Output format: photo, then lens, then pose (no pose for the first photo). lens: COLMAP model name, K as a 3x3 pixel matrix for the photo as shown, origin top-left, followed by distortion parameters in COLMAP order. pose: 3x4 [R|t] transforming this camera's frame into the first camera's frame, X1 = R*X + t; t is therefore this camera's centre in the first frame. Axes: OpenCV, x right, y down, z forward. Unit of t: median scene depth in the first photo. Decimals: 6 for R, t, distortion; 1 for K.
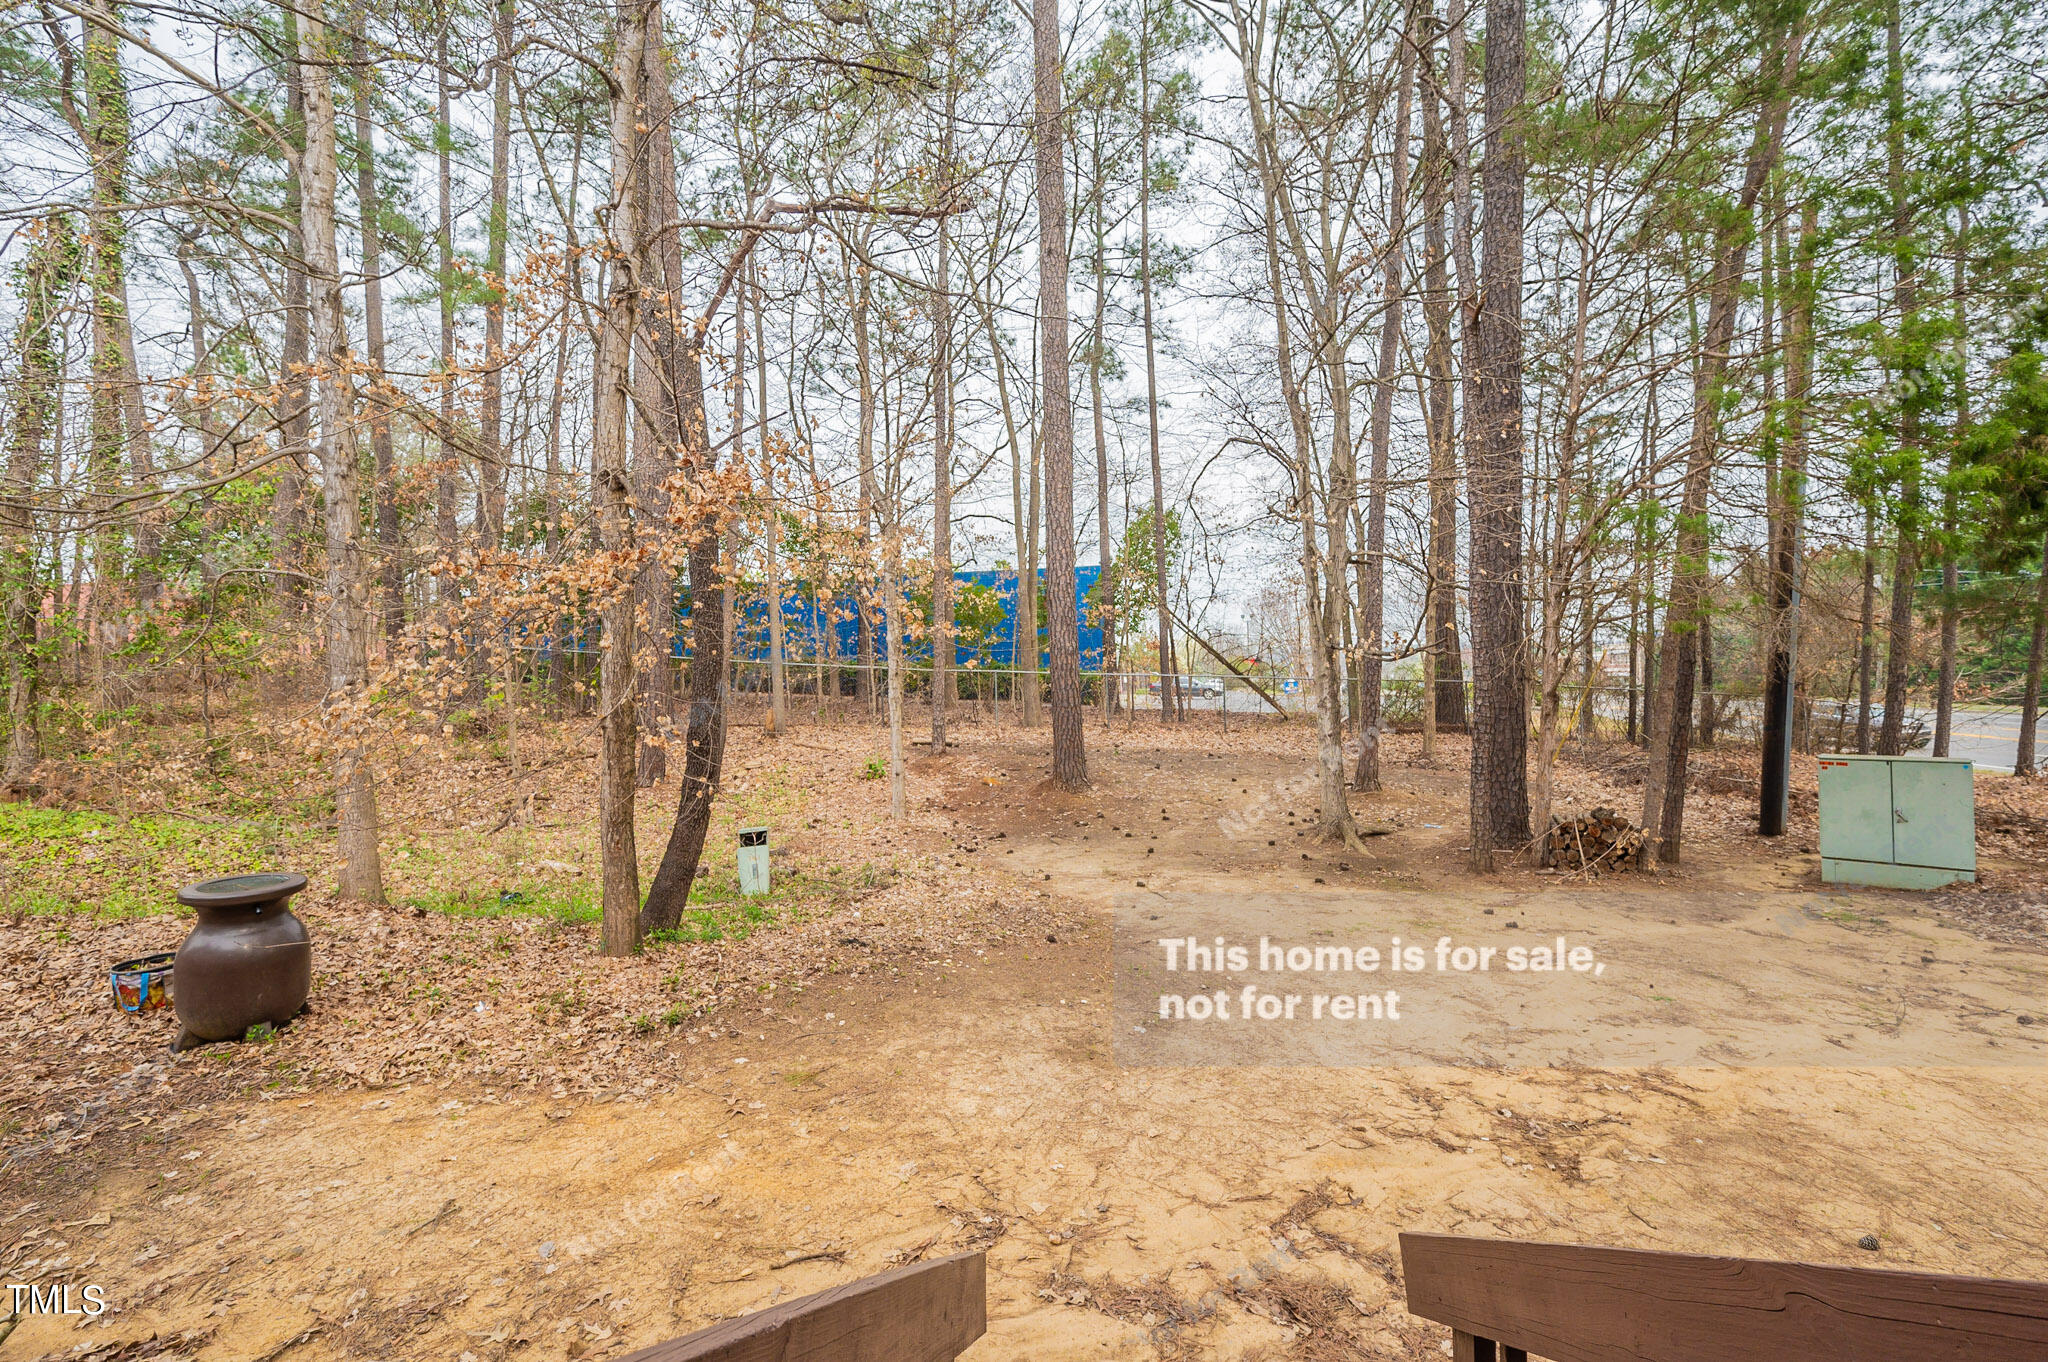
lens RADIAL K [[873.7, 0, 1024.0], [0, 873.7, 681.0], [0, 0, 1]] dist [-0.000127, -0.000106]
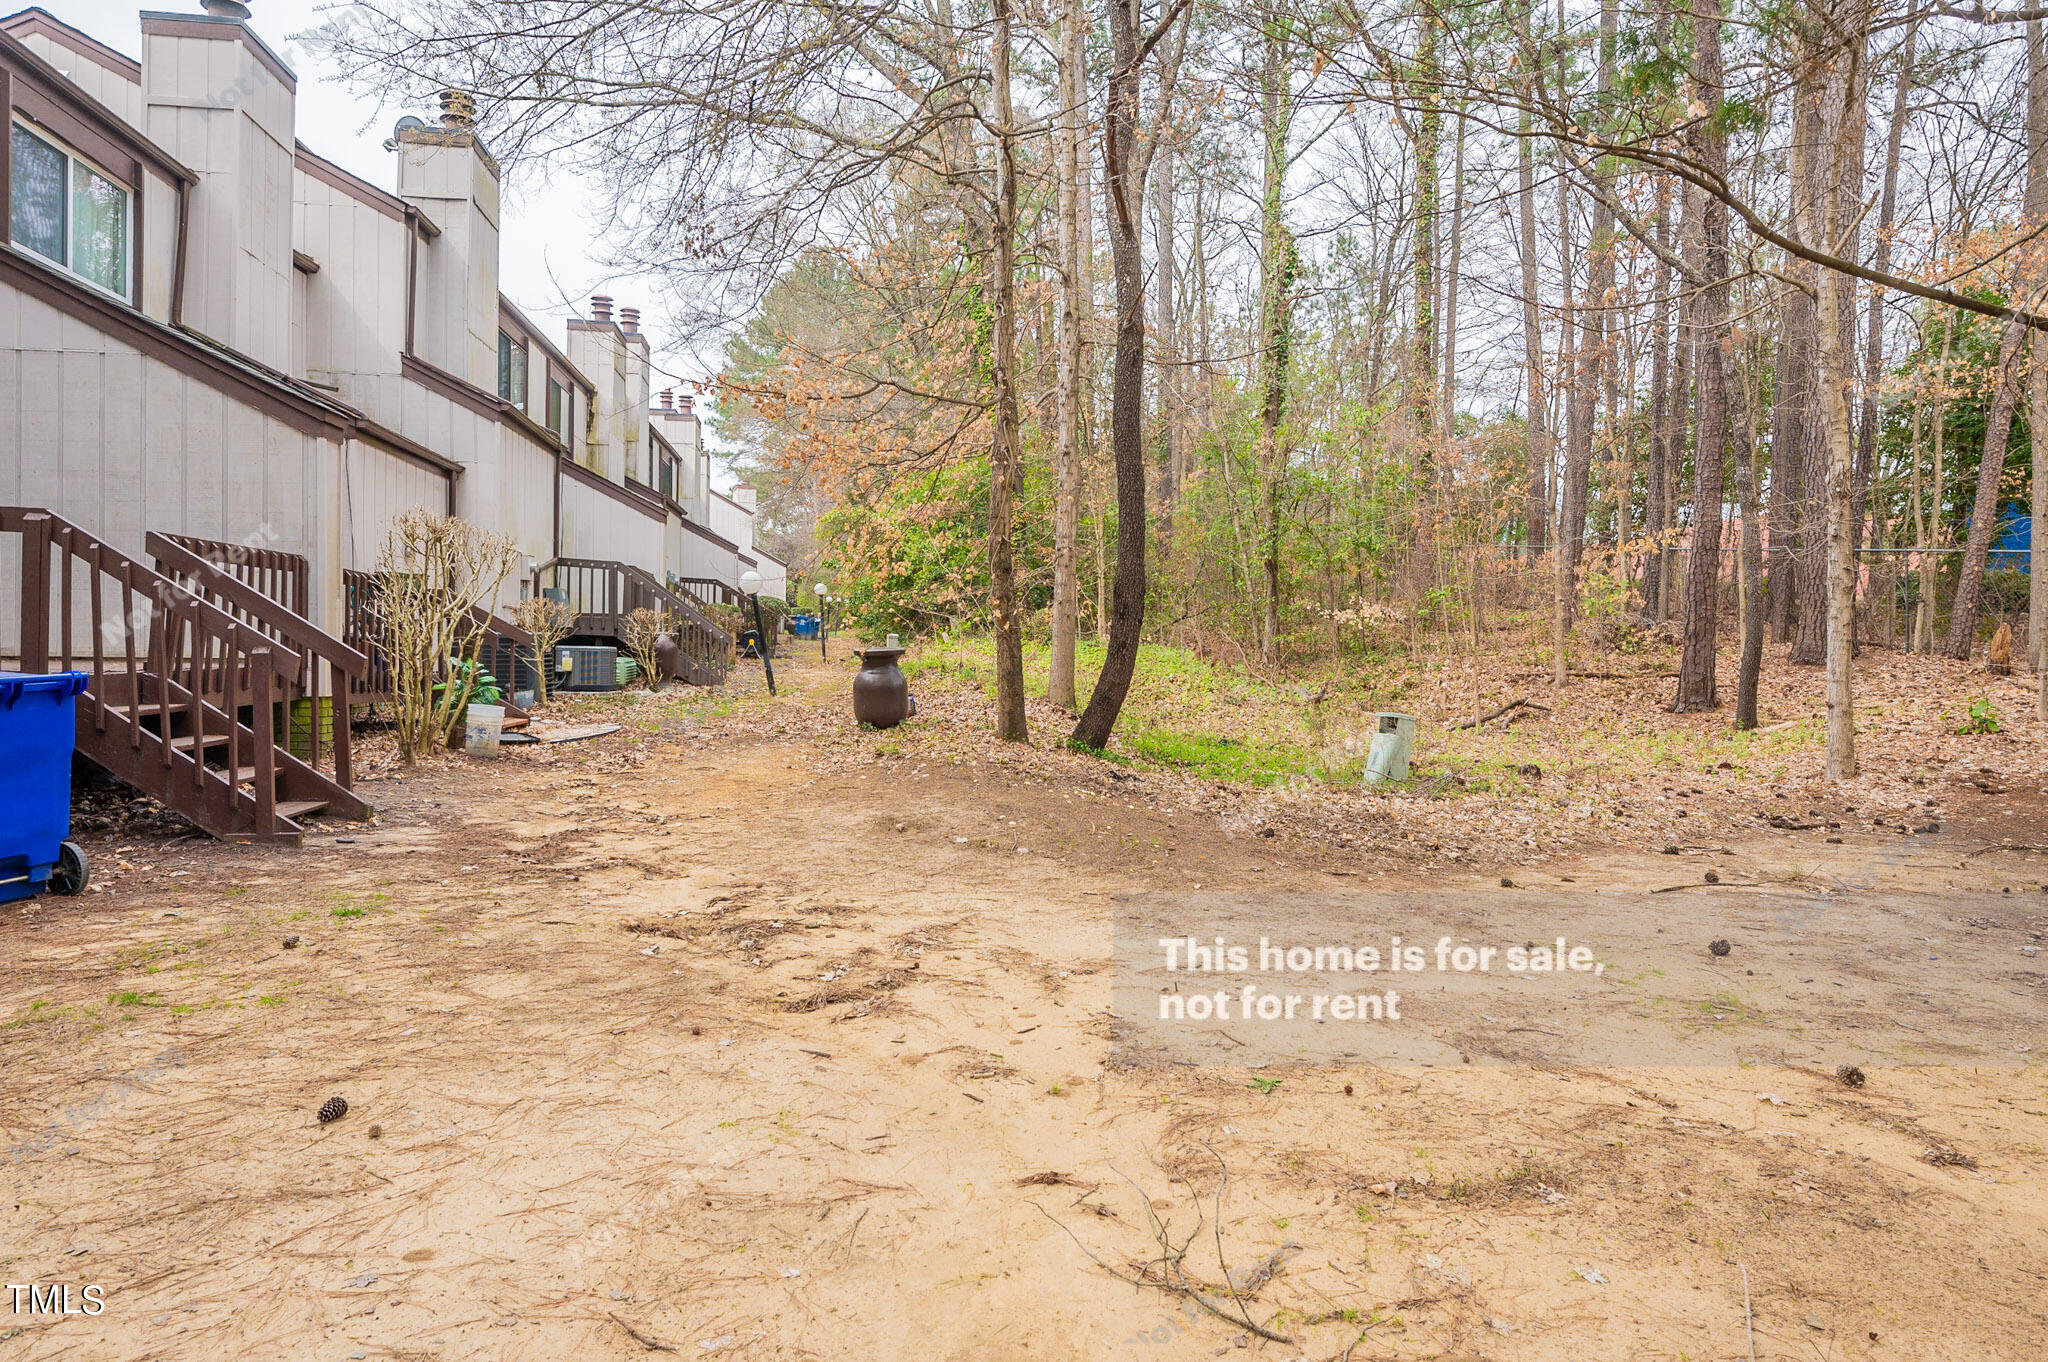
lens RADIAL K [[1230.6, 0, 1024.0], [0, 1230.6, 681.0], [0, 0, 1]] dist [-0.001491, -0.000395]
pose [[0.105120, 0.049510, -0.993226, 0.867114], [-0.018268, 0.998688, 0.047849, 0.093486], [0.994292, 0.013114, 0.105886, 0.543059]]
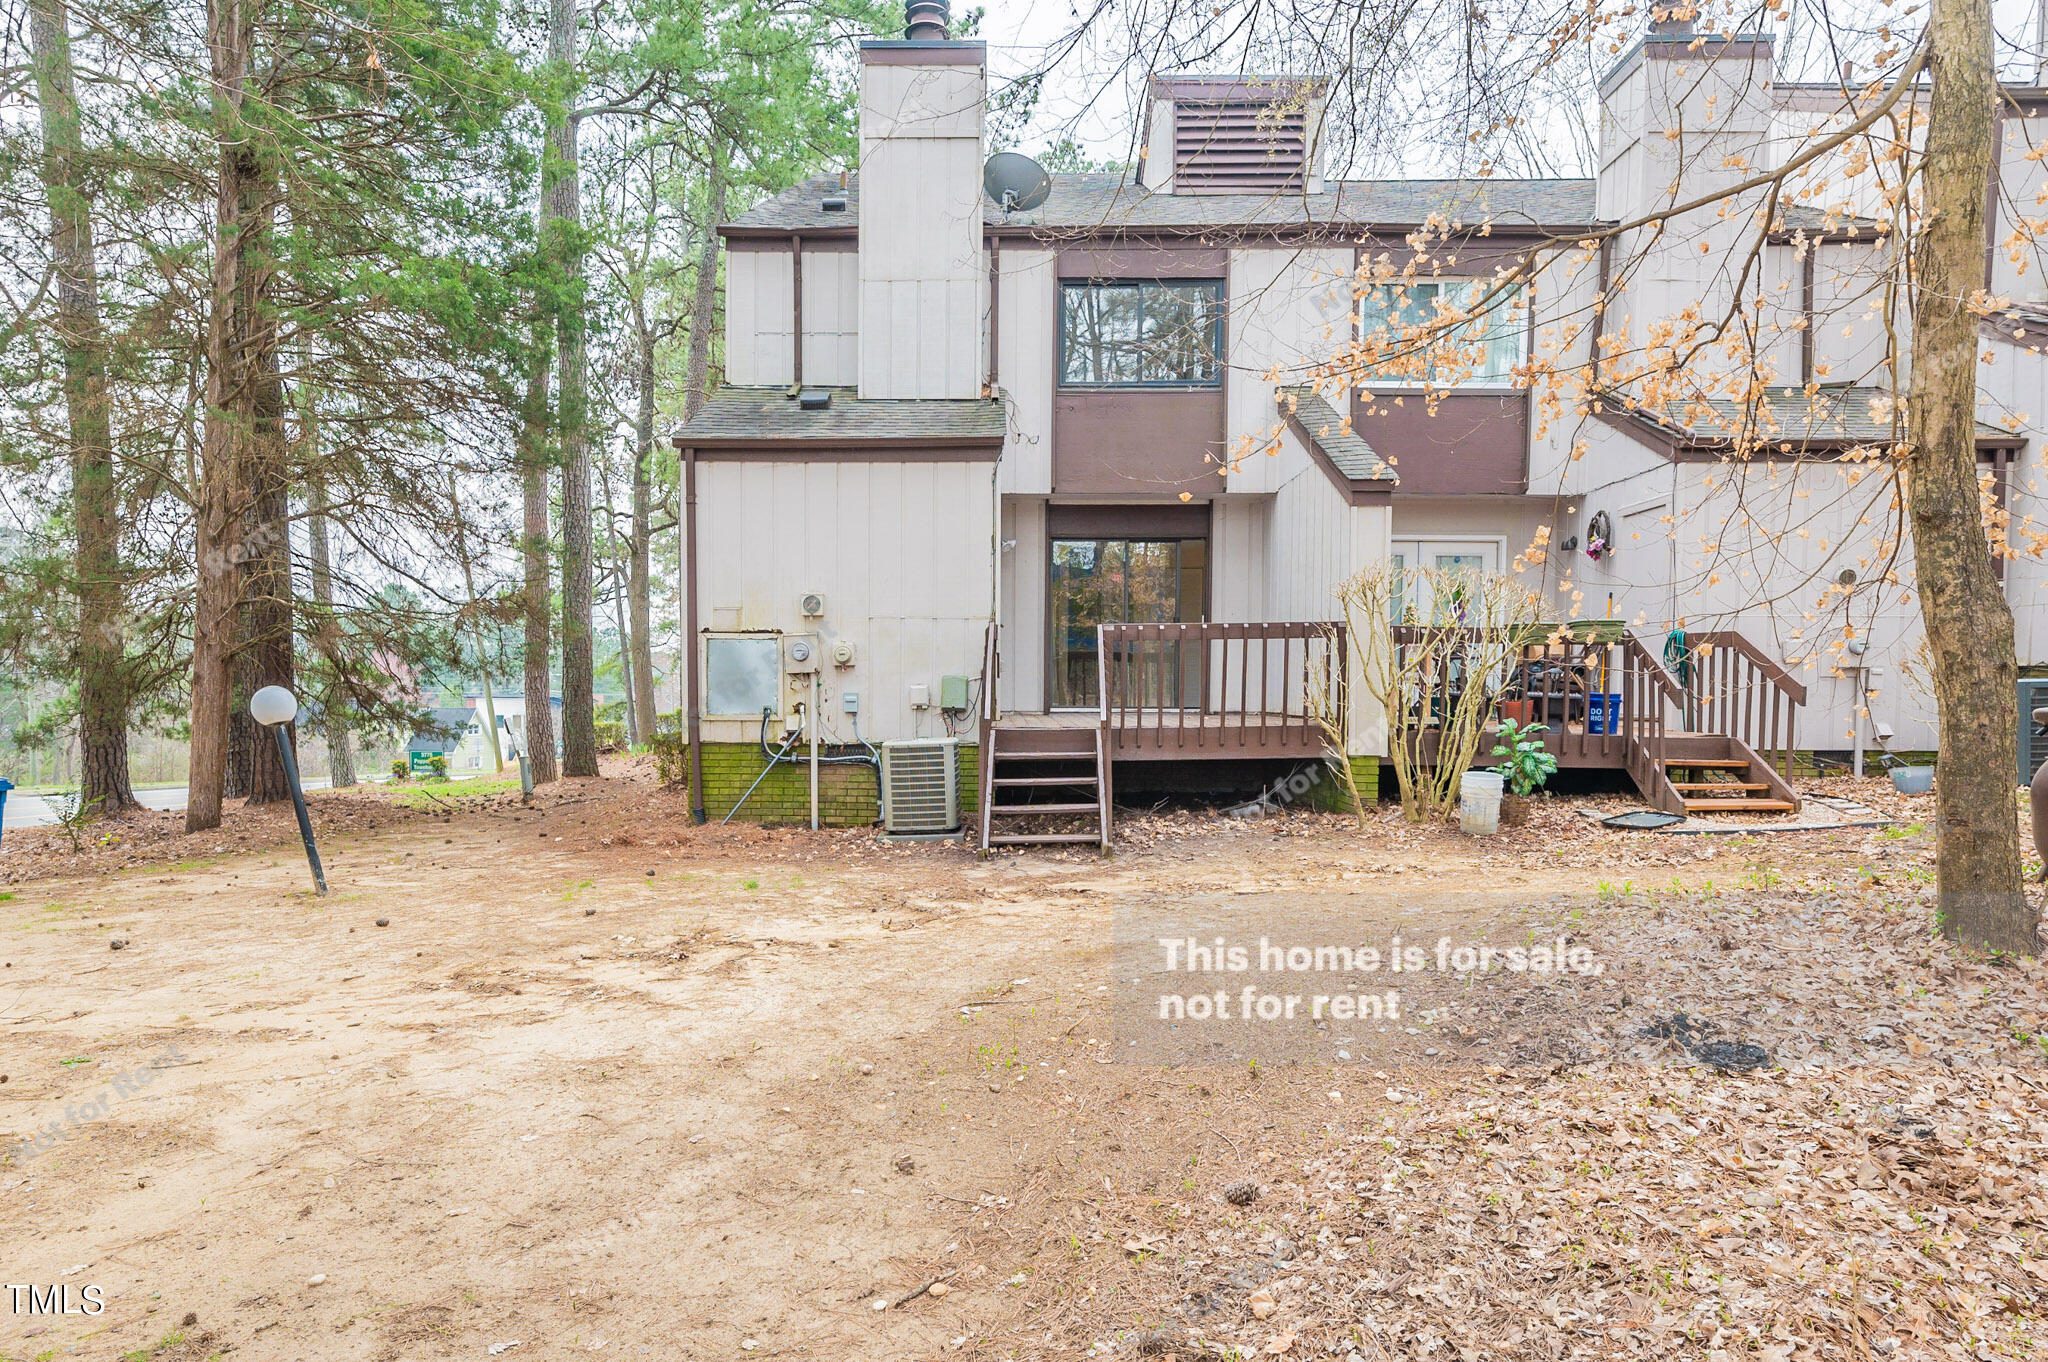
lens RADIAL K [[1230.6, 0, 1024.0], [0, 1230.6, 681.0], [0, 0, 1]] dist [-0.001491, -0.000395]
pose [[-0.999623, 0.027281, -0.003064, 0.068326], [0.027248, 0.999578, 0.010097, 0.082142], [0.003339, 0.010010, -0.999944, 1.198151]]
